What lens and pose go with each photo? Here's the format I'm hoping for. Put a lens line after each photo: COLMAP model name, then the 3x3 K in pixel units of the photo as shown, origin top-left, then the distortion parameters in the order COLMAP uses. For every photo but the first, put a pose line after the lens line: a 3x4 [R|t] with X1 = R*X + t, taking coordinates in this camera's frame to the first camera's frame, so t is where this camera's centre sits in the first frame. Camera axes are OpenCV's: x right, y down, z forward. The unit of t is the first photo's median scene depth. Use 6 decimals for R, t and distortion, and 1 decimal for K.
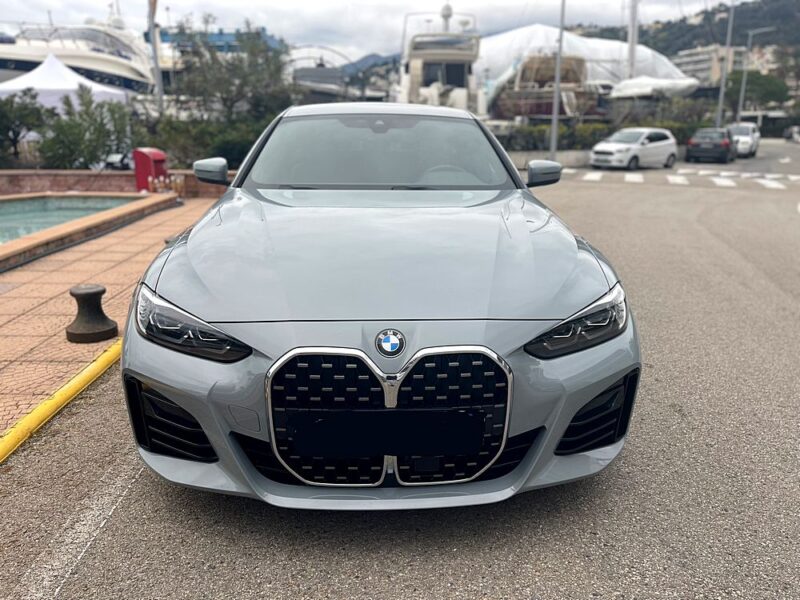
lens RADIAL K [[608.2, 0, 400.0], [0, 608.2, 300.0], [0, 0, 1]] dist [0.095635, -0.129328]
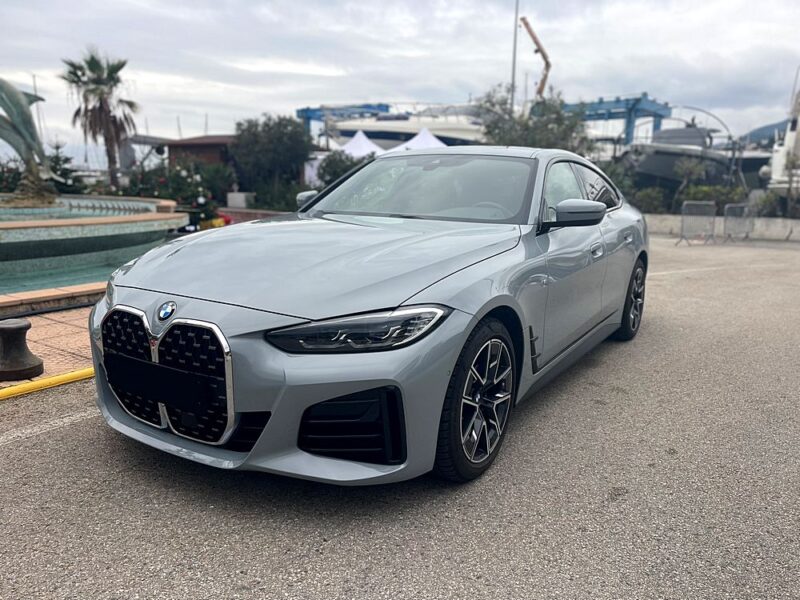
lens RADIAL K [[608.2, 0, 400.0], [0, 608.2, 300.0], [0, 0, 1]] dist [0.095635, -0.129328]
pose [[0.815074, 0.118842, -0.567037, 0.893892], [-0.175804, 0.983321, -0.046617, 0.018251], [0.552039, 0.137684, 0.822372, 0.181768]]
